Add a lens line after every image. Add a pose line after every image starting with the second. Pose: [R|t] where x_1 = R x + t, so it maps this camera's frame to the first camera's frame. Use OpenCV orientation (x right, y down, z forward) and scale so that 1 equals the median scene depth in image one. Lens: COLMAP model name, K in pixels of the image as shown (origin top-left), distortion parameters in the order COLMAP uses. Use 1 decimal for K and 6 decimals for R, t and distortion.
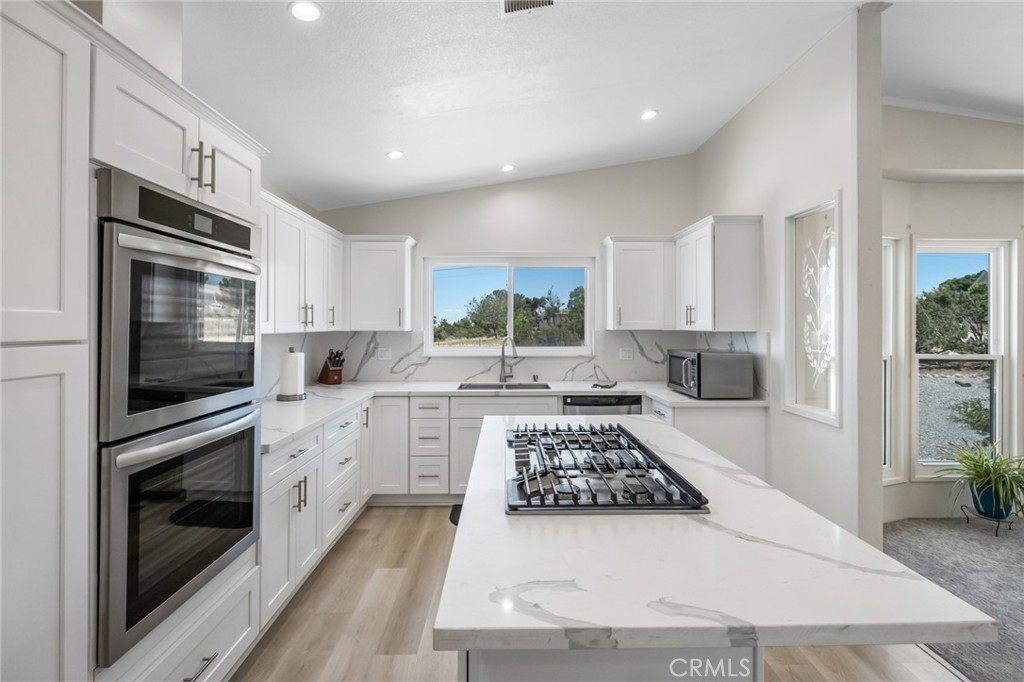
lens RADIAL K [[476.0, 0, 512.0], [0, 476.0, 342.8], [0, 0, 1]] dist [0.003161, 0.000930]
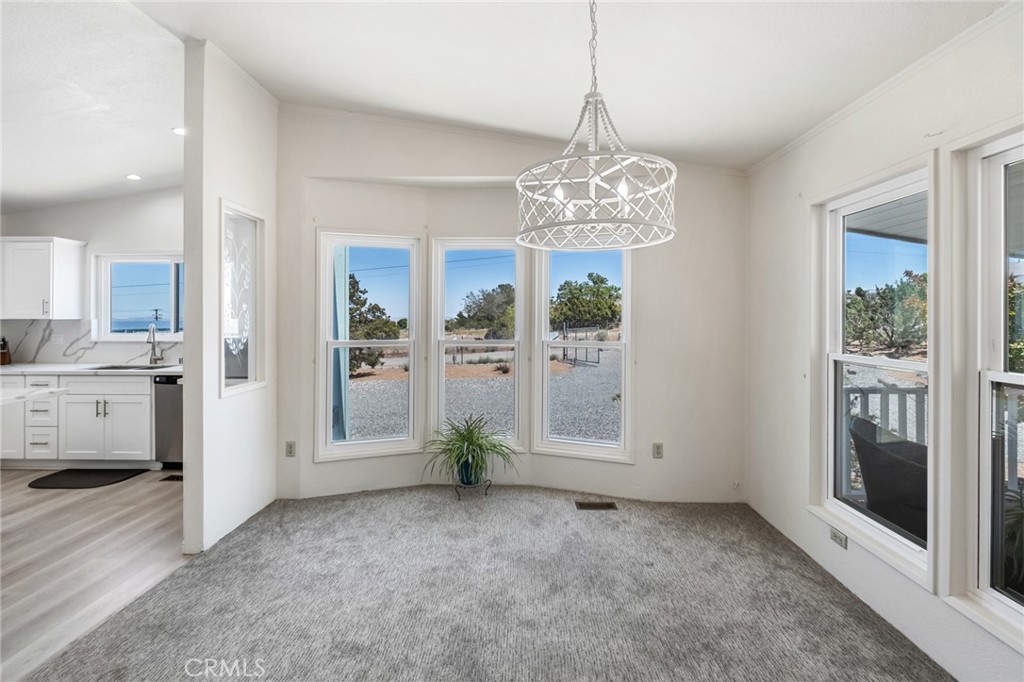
lens RADIAL K [[444.8, 0, 512.1], [0, 444.8, 338.8], [0, 0, 1]] dist [0.003691, 0.000435]
pose [[0.999189, 0.004553, -0.040005, 0.883998], [-0.004085, 0.999922, 0.011777, 0.005317], [0.040055, -0.011604, 0.999130, -0.035927]]
